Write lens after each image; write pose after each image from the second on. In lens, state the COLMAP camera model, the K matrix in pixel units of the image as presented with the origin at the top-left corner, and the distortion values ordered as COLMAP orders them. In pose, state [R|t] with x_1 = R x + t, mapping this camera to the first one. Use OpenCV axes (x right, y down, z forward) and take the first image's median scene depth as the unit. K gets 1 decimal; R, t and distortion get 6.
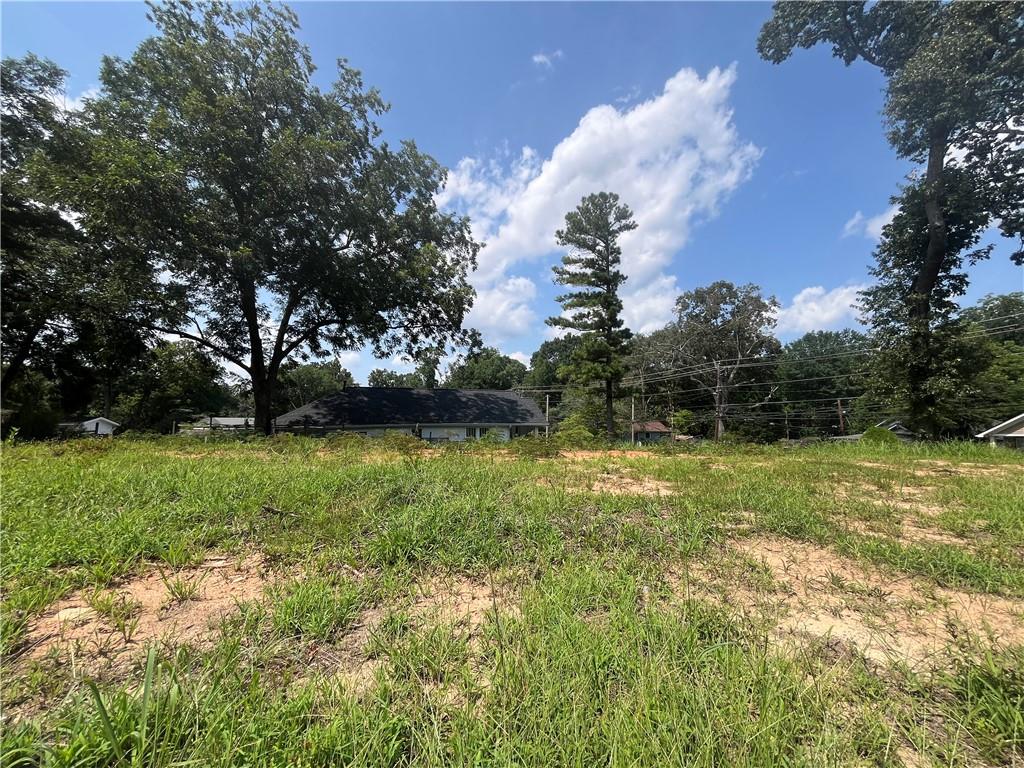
lens RADIAL K [[417.1, 0, 513.4], [0, 417.1, 384.5], [0, 0, 1]] dist [-0.000552, -0.000184]
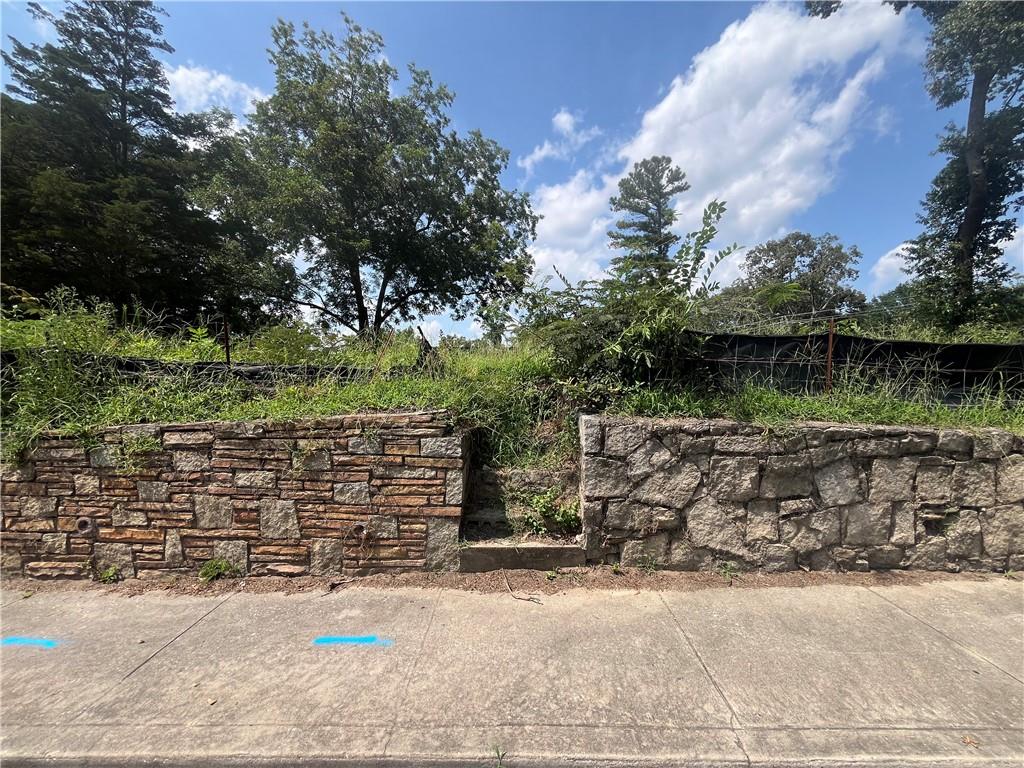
lens RADIAL K [[414.2, 0, 523.9], [0, 414.2, 381.9], [0, 0, 1]] dist [0.001225, 0.000280]
pose [[0.991084, -0.010164, -0.132851, 0.027254], [0.020494, 0.996850, 0.076622, 0.025246], [0.131654, -0.078661, 0.988170, -0.164026]]
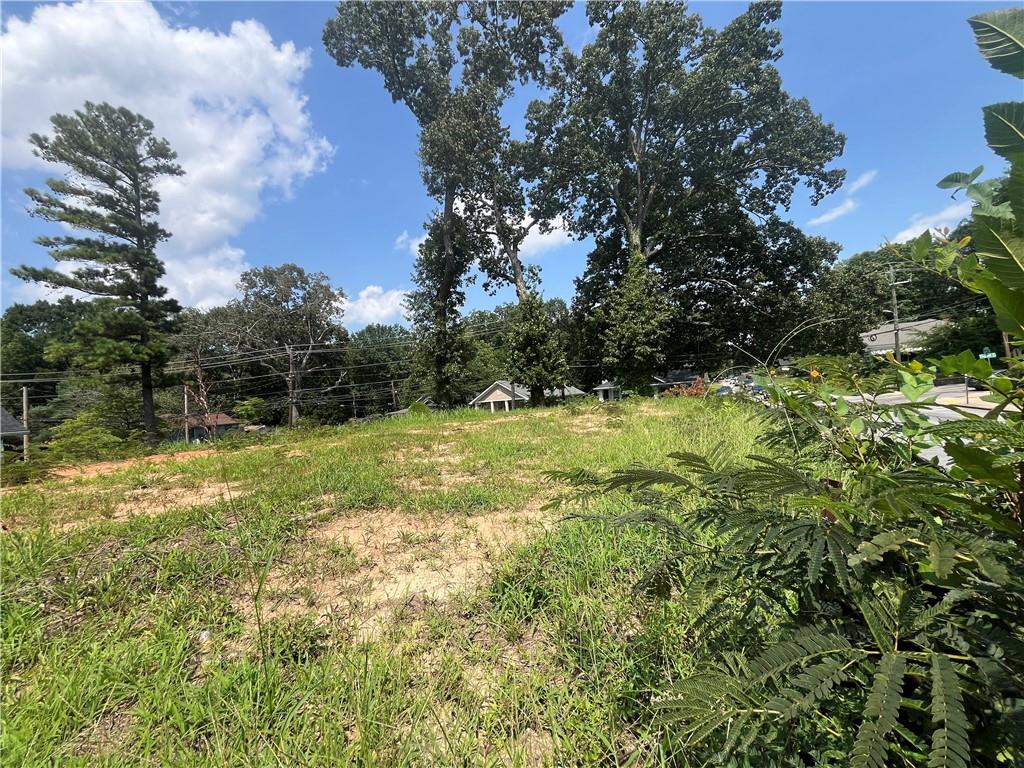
lens RADIAL K [[417.1, 0, 513.4], [0, 417.1, 384.5], [0, 0, 1]] dist [-0.000552, -0.000184]
pose [[0.584787, -0.032972, 0.810516, 0.003763], [0.004700, 0.999295, 0.037260, 0.001407], [-0.811173, -0.017980, 0.584530, 0.009148]]
